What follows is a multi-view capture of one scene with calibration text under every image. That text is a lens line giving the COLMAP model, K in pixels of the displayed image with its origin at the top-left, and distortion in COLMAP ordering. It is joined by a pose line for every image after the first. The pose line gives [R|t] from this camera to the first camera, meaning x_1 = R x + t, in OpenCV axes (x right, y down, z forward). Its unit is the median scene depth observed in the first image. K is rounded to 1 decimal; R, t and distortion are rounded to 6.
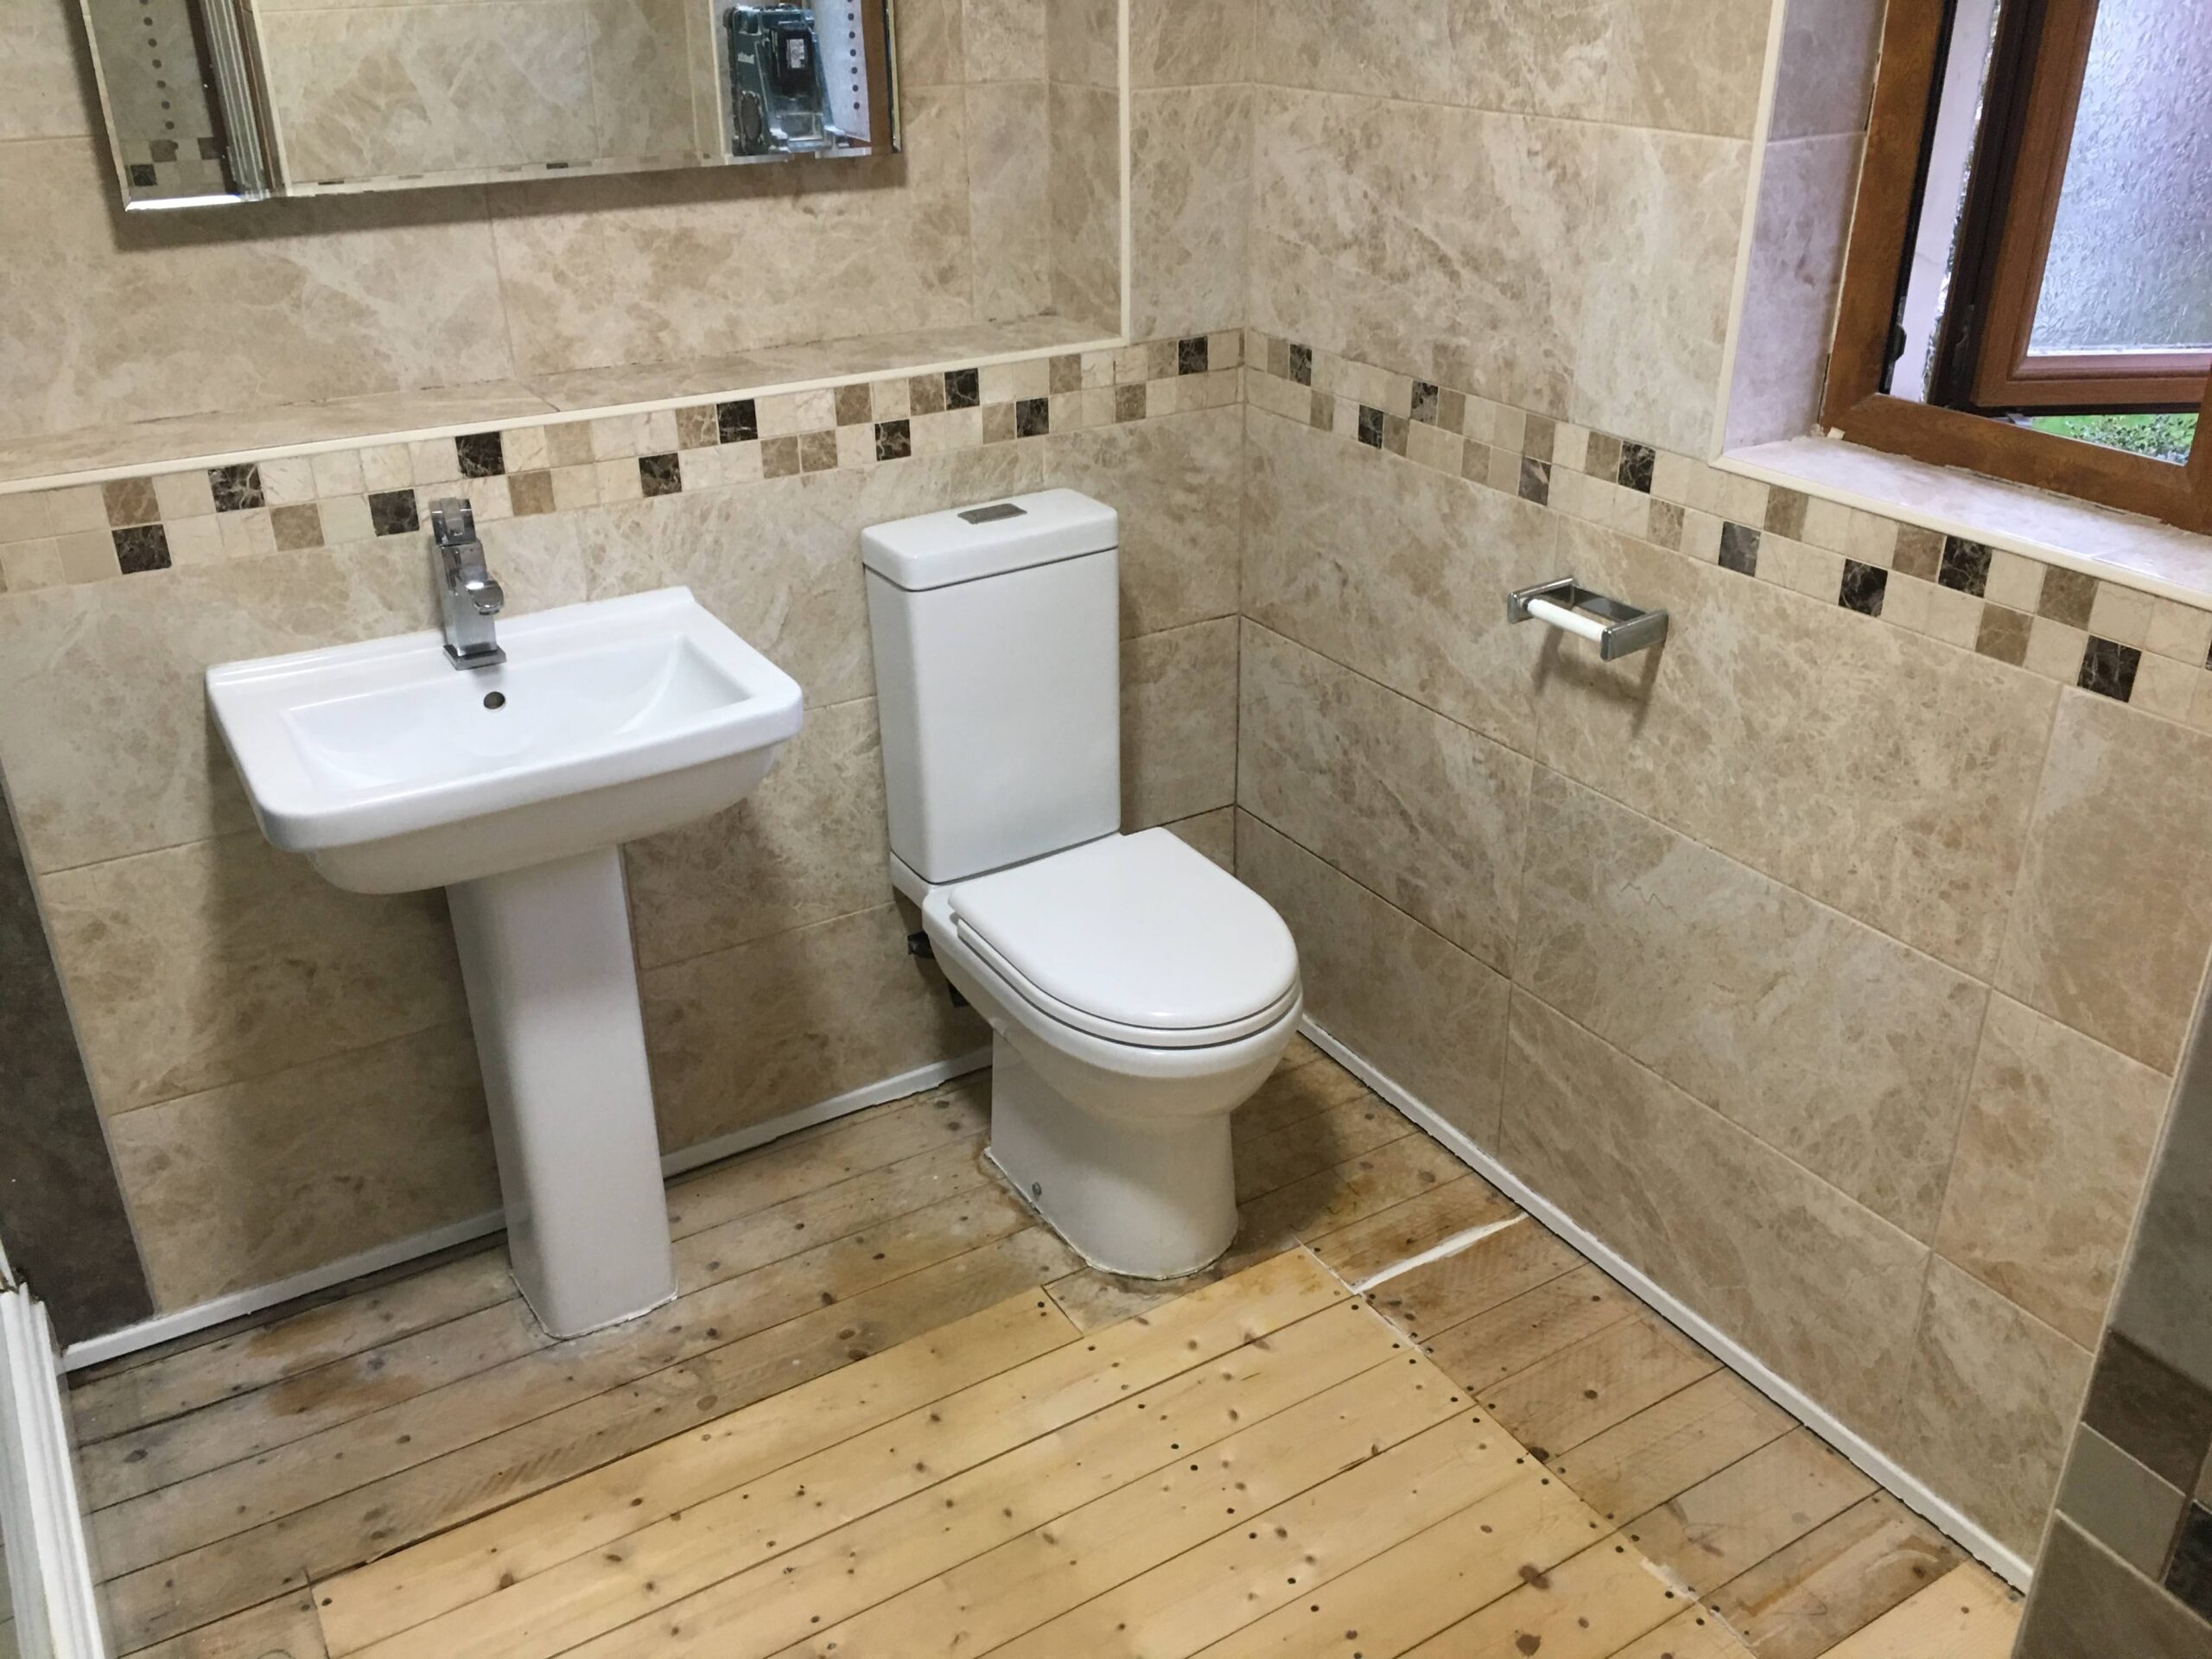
lens RADIAL K [[1879.3, 0, 1106.7], [0, 1879.3, 820.5], [0, 0, 1]] dist [0.083533, -0.113355]
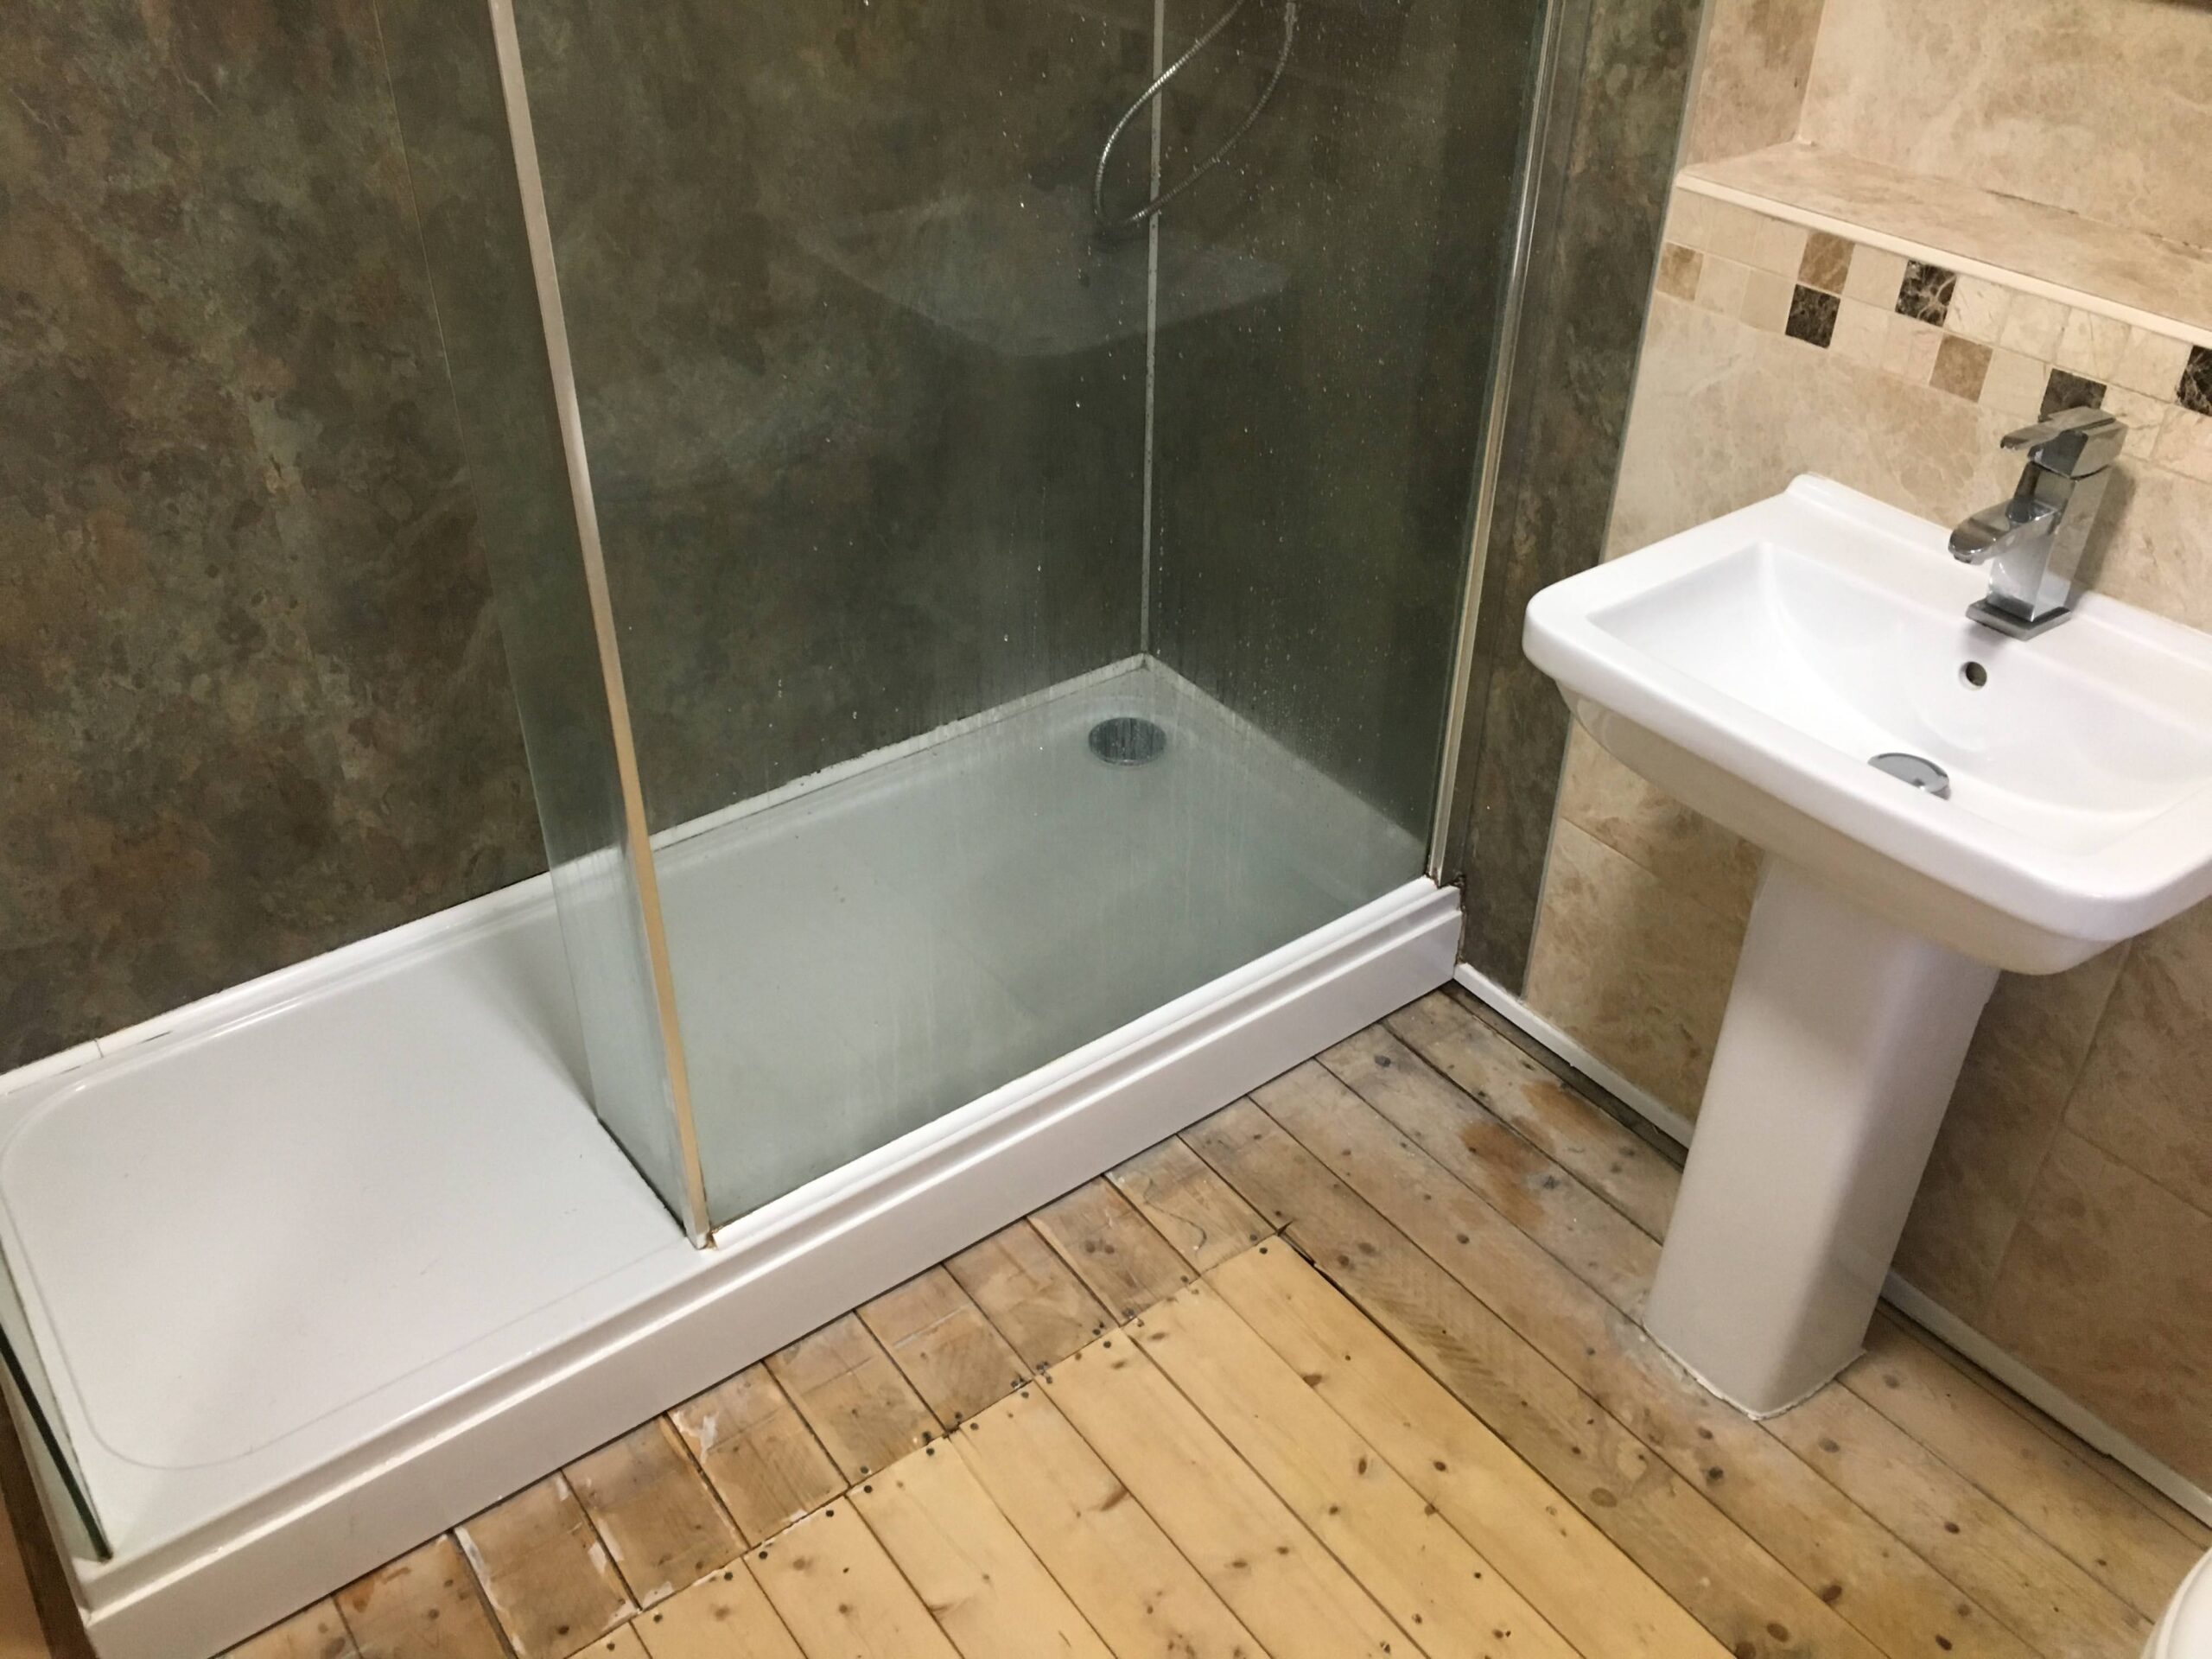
lens RADIAL K [[1879.3, 0, 1106.7], [0, 1879.3, 820.5], [0, 0, 1]] dist [0.083533, -0.113355]
pose [[0.089100, 0.571774, -0.815559, 0.279878], [-0.444400, 0.755617, 0.481199, -0.220250], [0.891386, 0.319560, 0.321422, 0.455427]]
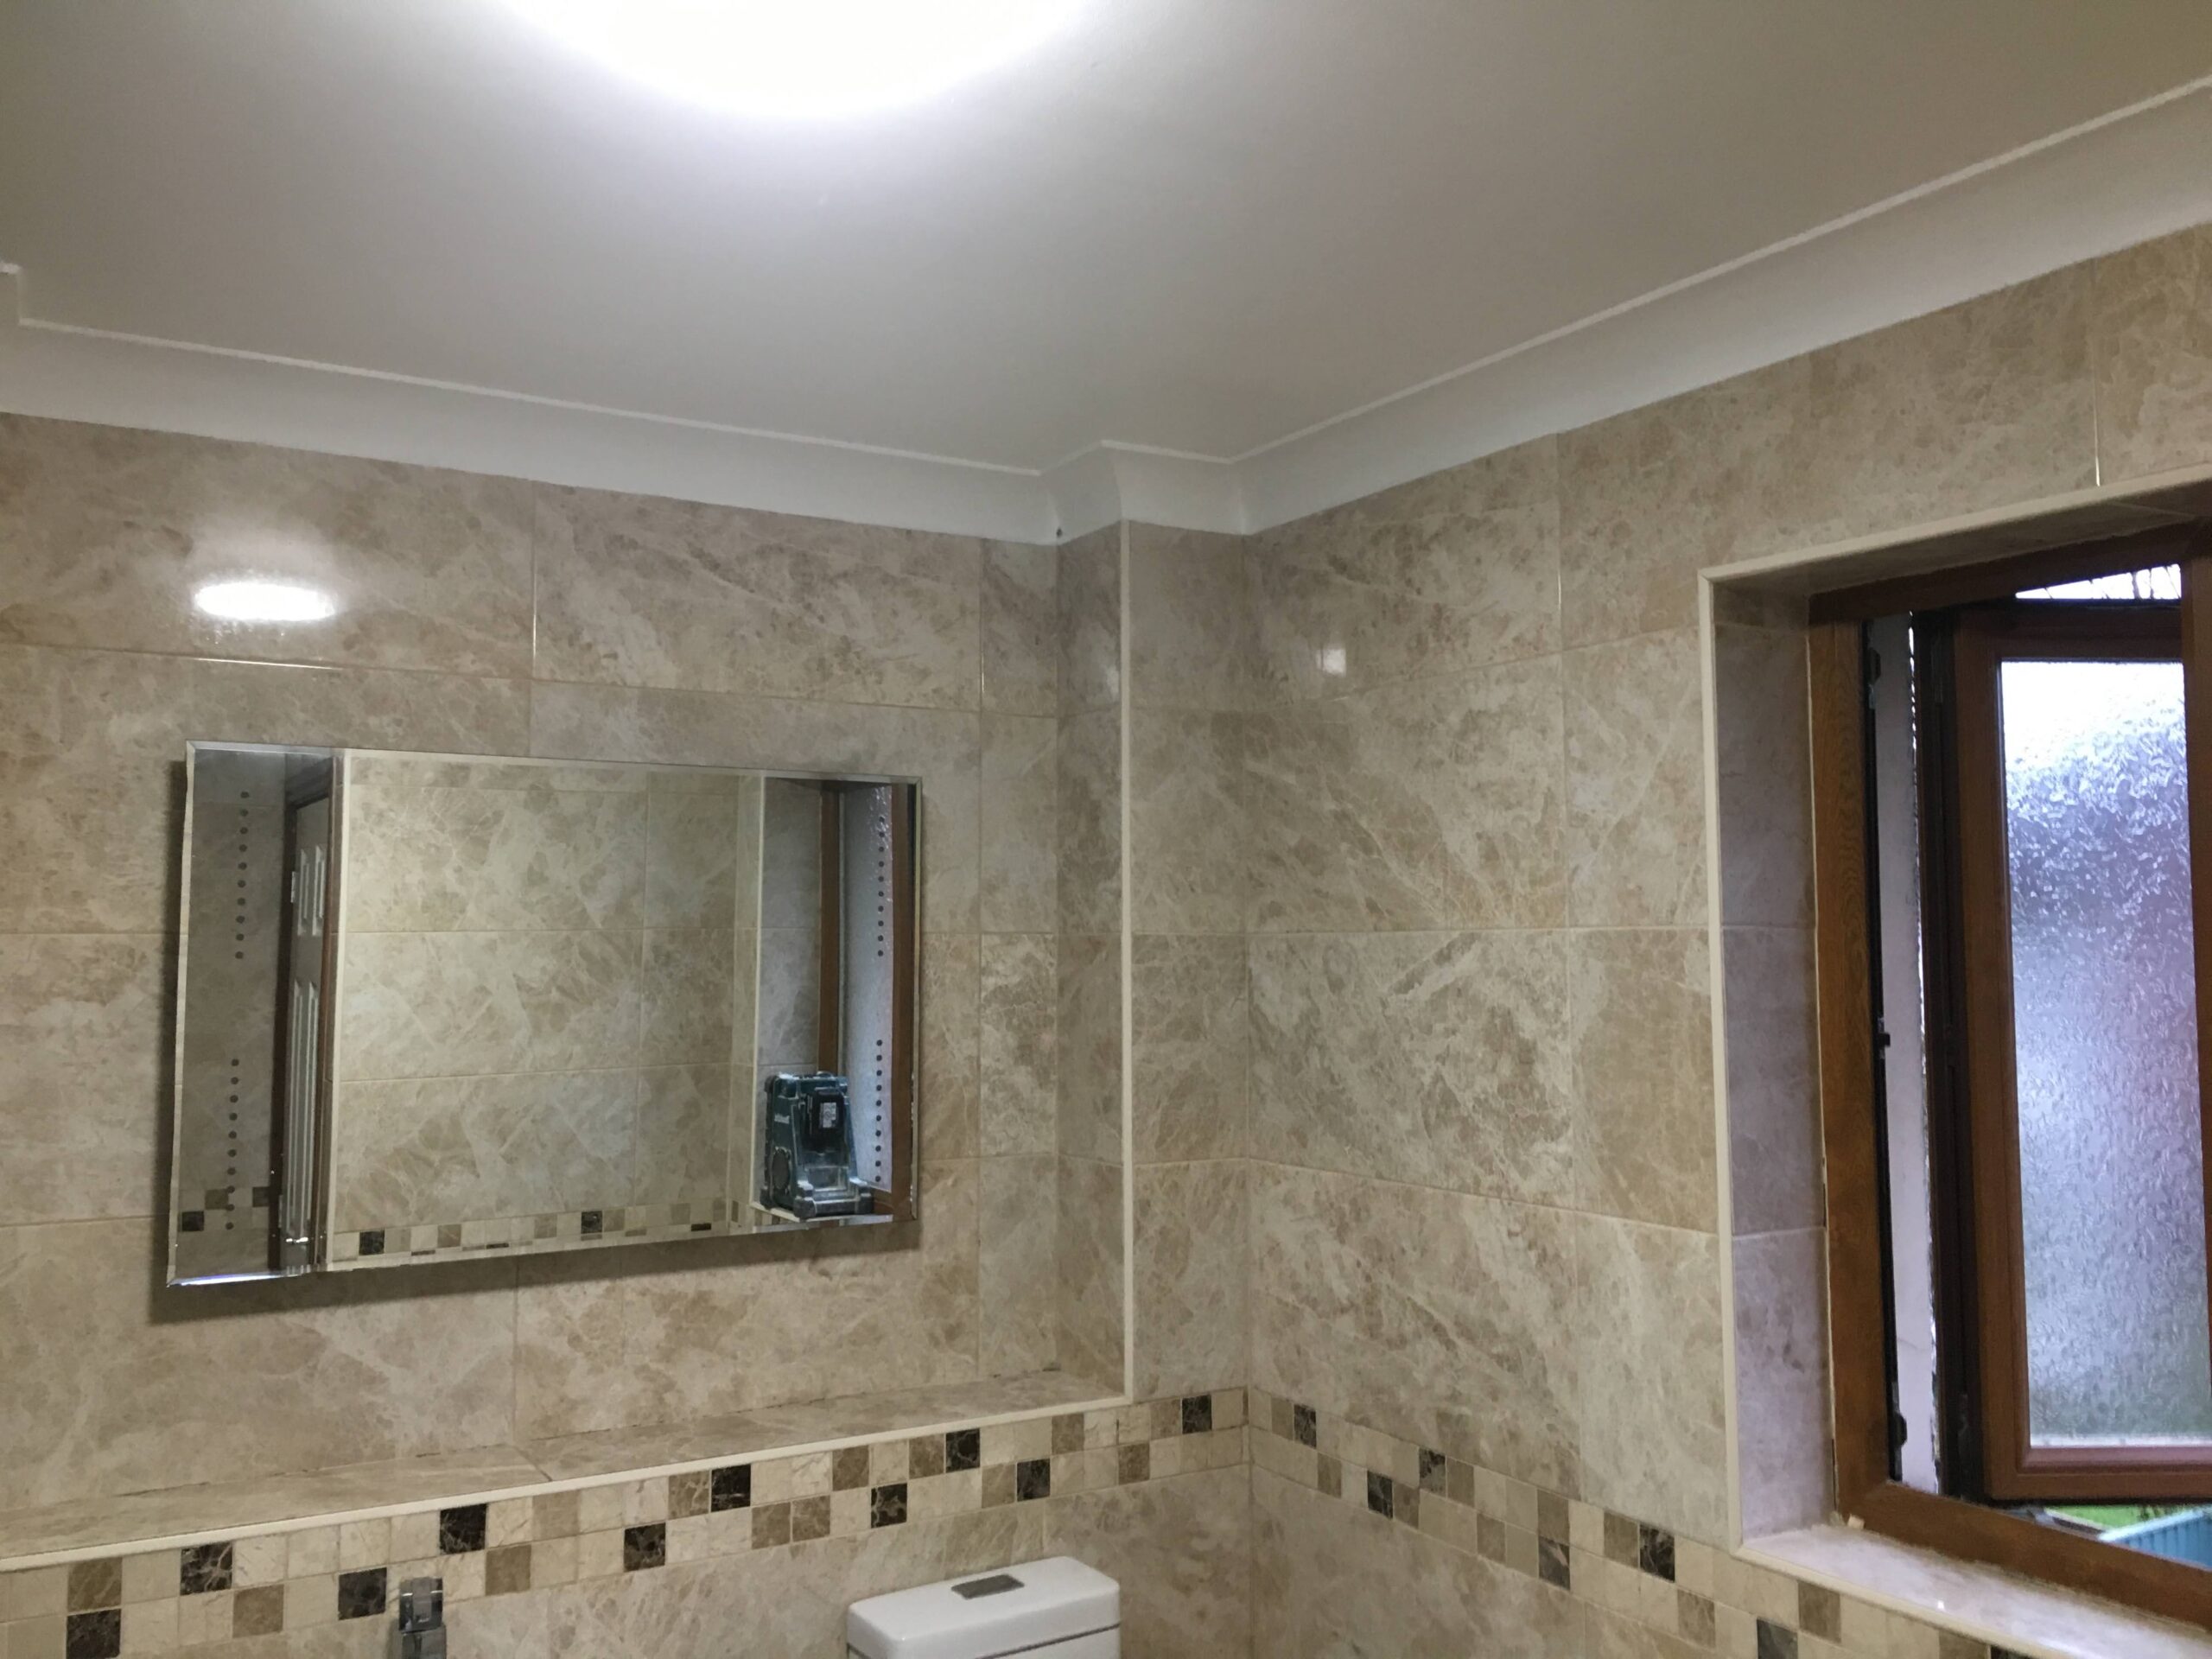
lens RADIAL K [[1879.3, 0, 1106.7], [0, 1879.3, 820.5], [0, 0, 1]] dist [0.083533, -0.113355]
pose [[0.999948, 0.005839, -0.008312, 0.005588], [-0.009214, 0.865805, -0.500297, -0.020965], [0.004276, 0.500347, 0.865814, -0.024664]]
